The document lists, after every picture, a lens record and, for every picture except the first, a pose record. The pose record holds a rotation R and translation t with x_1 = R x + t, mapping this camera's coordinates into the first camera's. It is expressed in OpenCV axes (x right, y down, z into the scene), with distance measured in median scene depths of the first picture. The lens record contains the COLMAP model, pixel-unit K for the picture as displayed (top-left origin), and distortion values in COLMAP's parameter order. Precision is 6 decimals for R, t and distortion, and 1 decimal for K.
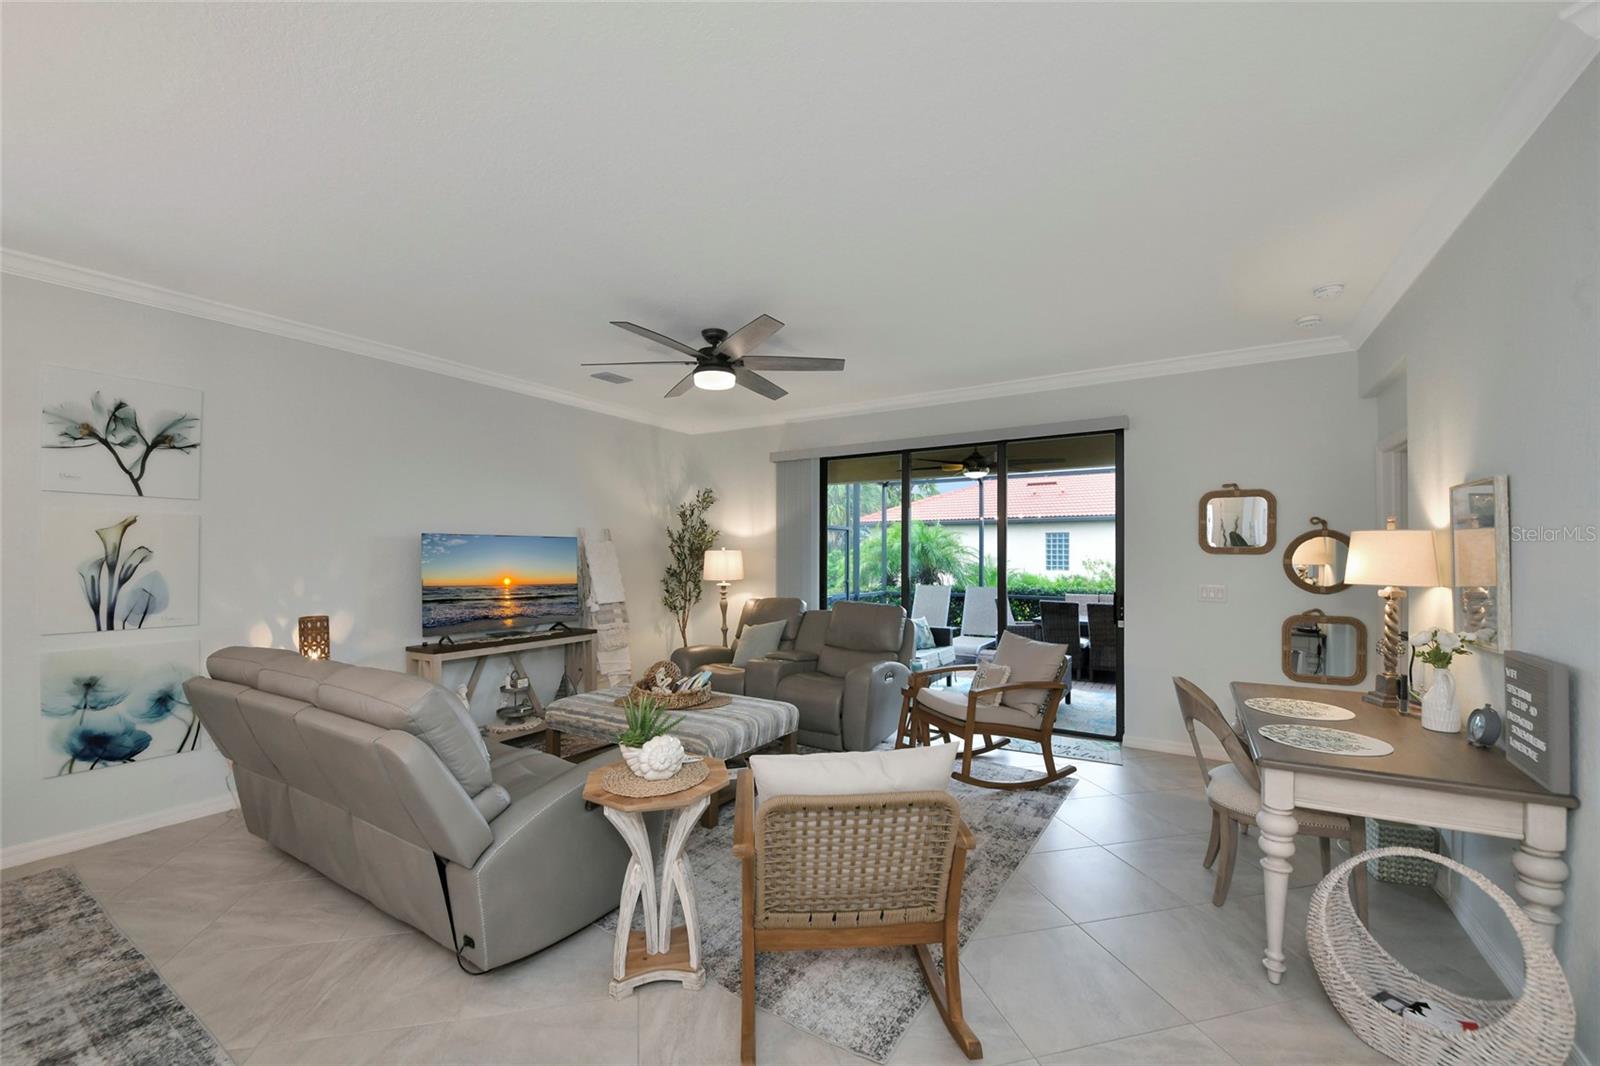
lens RADIAL K [[628.2, 0, 816.6], [0, 628.2, 553.3], [0, 0, 1]] dist [-0.013247, -0.003139]
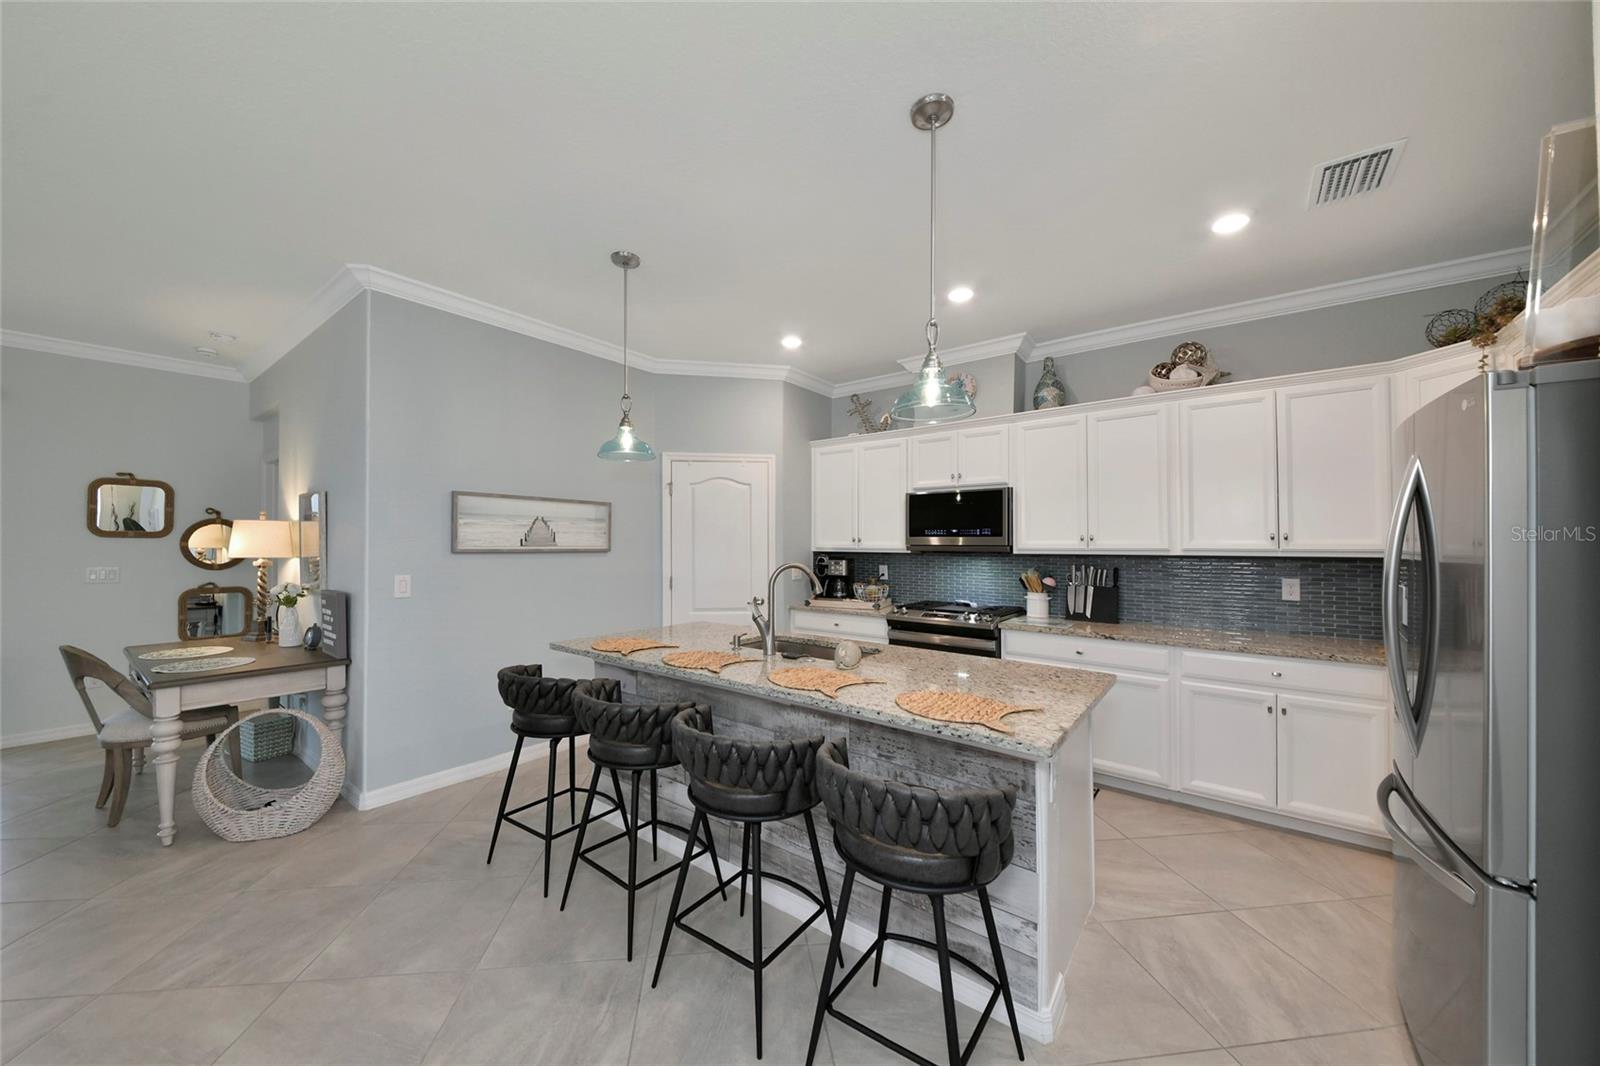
lens RADIAL K [[567.7, 0, 773.2], [0, 567.7, 537.5], [0, 0, 1]] dist [-0.007445, -0.001672]
pose [[0.124507, 0.011734, 0.992149, -0.201656], [-0.001790, 0.999931, -0.011601, 0.013570], [-0.992217, -0.000332, 0.124519, -0.298453]]
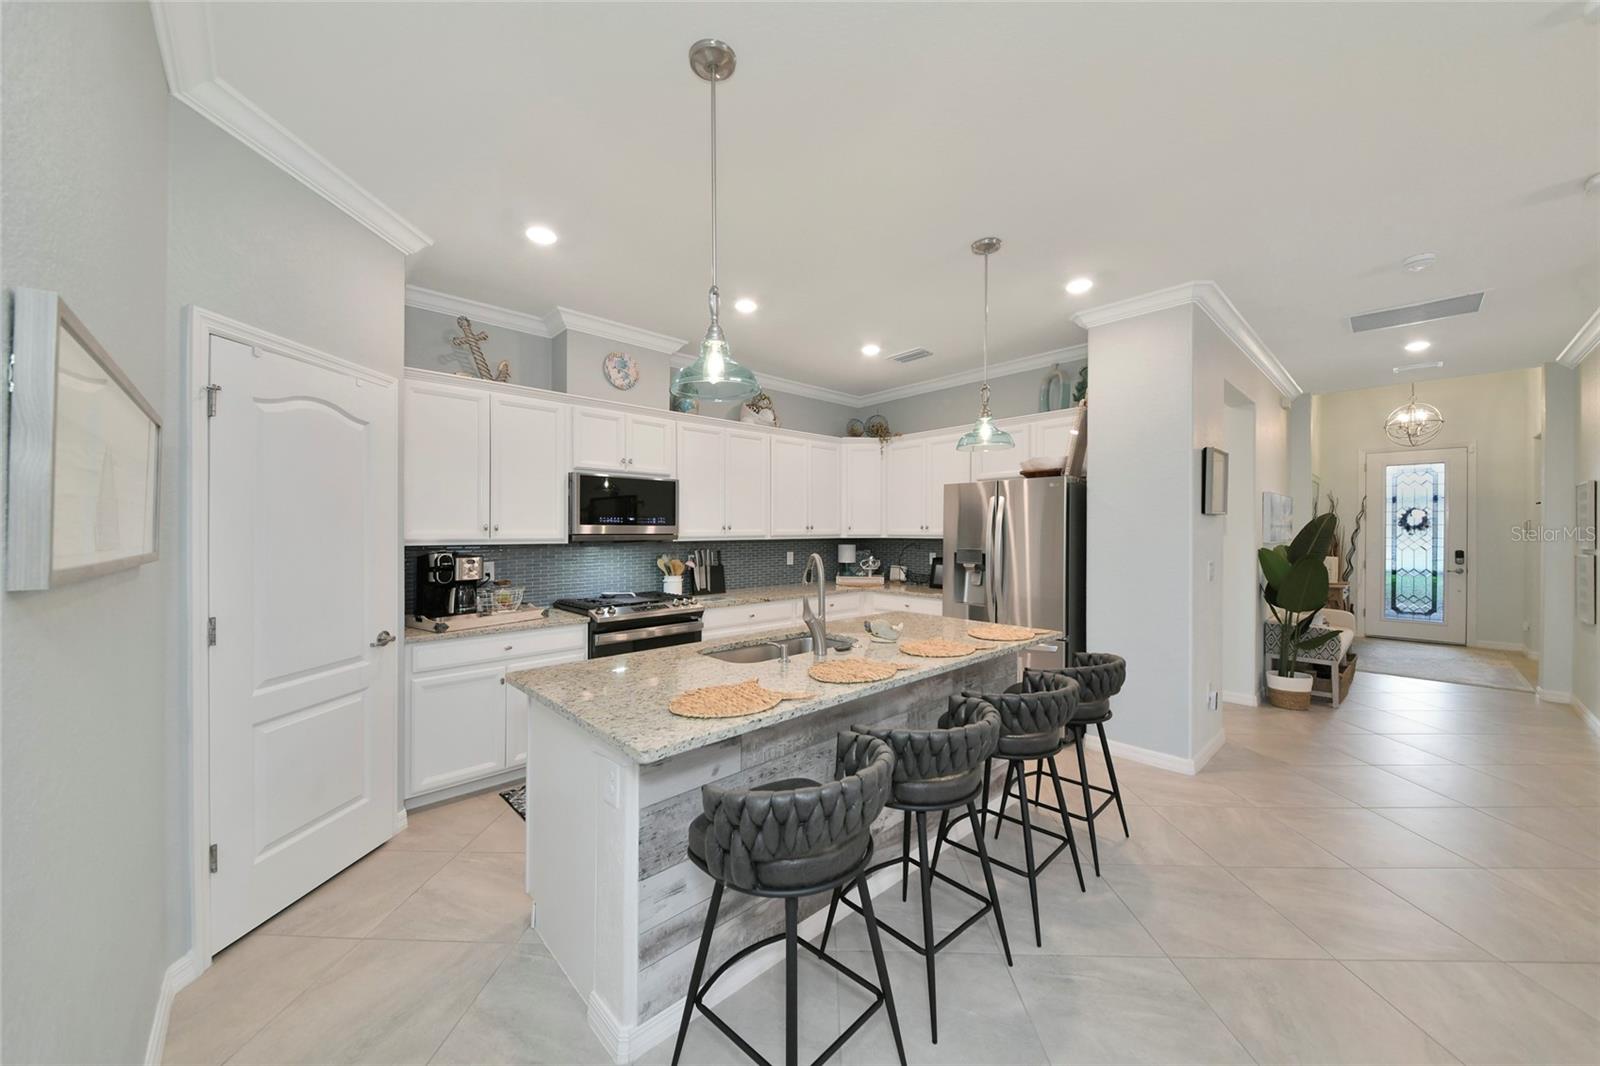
lens RADIAL K [[567.7, 0, 805.3], [0, 567.7, 541.6], [0, 0, 1]] dist [-0.007445, -0.001672]
pose [[-0.964816, 0.002016, 0.262919, 0.448190], [0.006489, 0.999849, 0.016146, 0.014563], [-0.262846, 0.017283, -0.964683, 0.550527]]
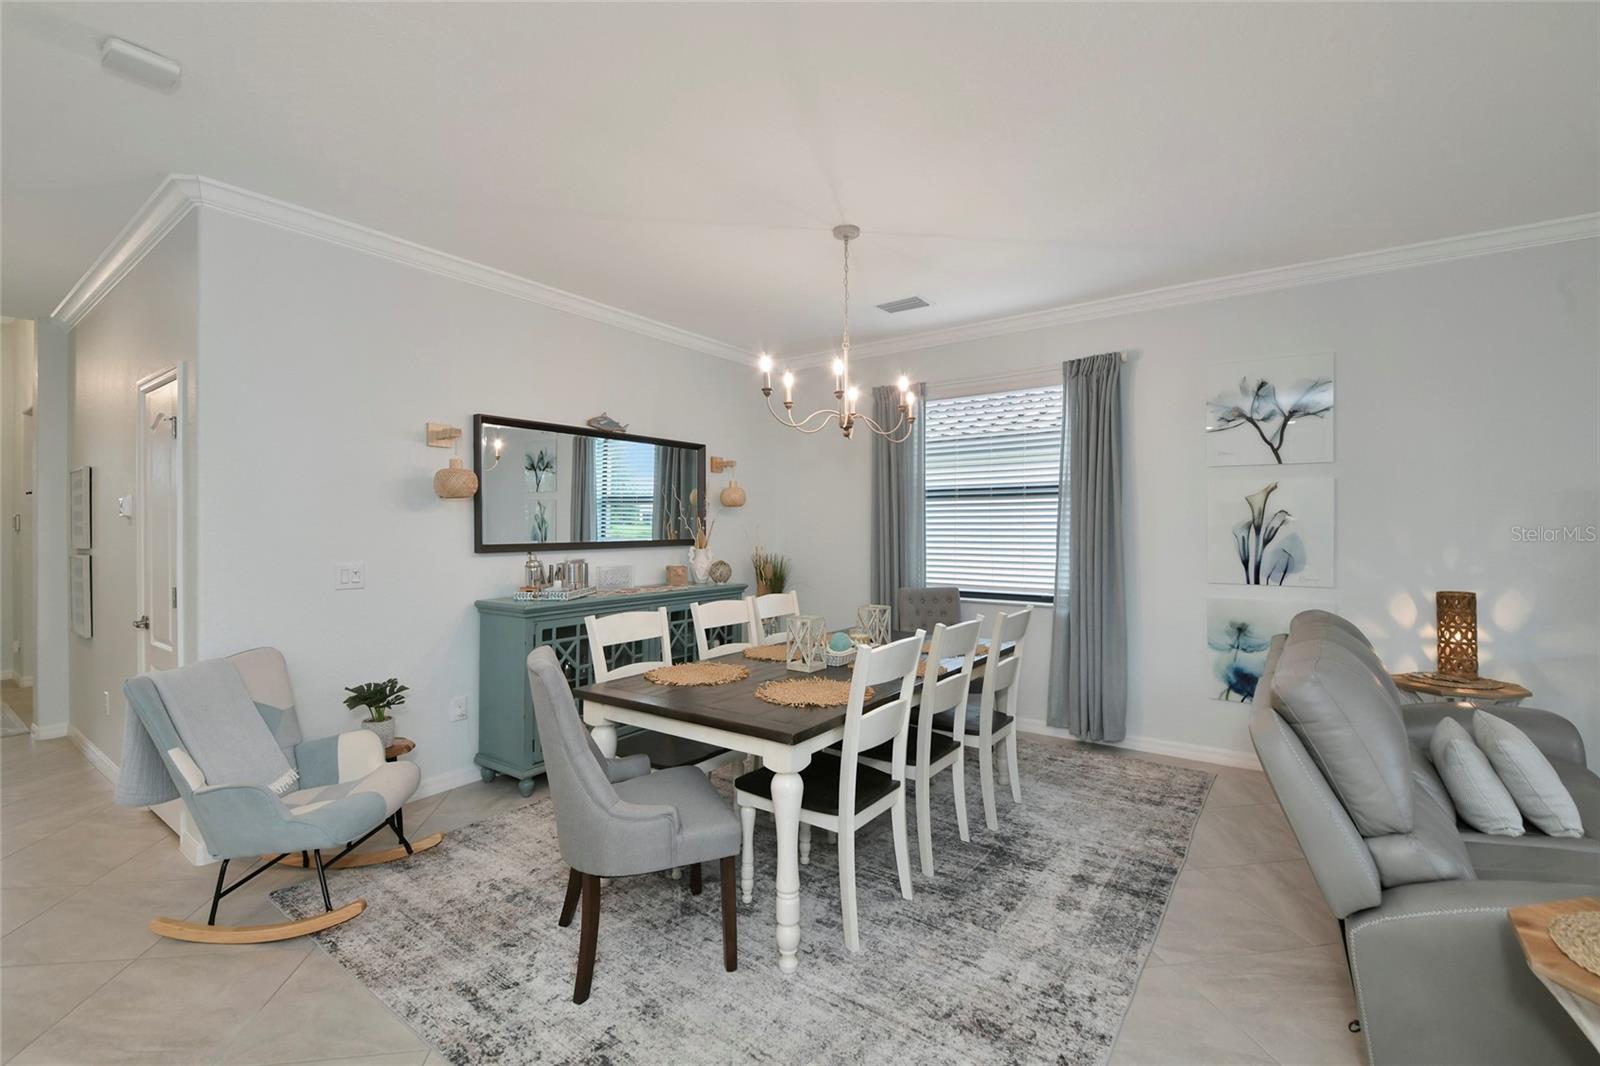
lens RADIAL K [[704.3, 0, 795.2], [0, 704.3, 523.1], [0, 0, 1]] dist [0.011383, -0.000405]
pose [[-0.096249, -0.006317, -0.995337, 0.230144], [0.002162, 0.999976, -0.006556, 0.018126], [0.995355, -0.002783, -0.096234, 0.268480]]
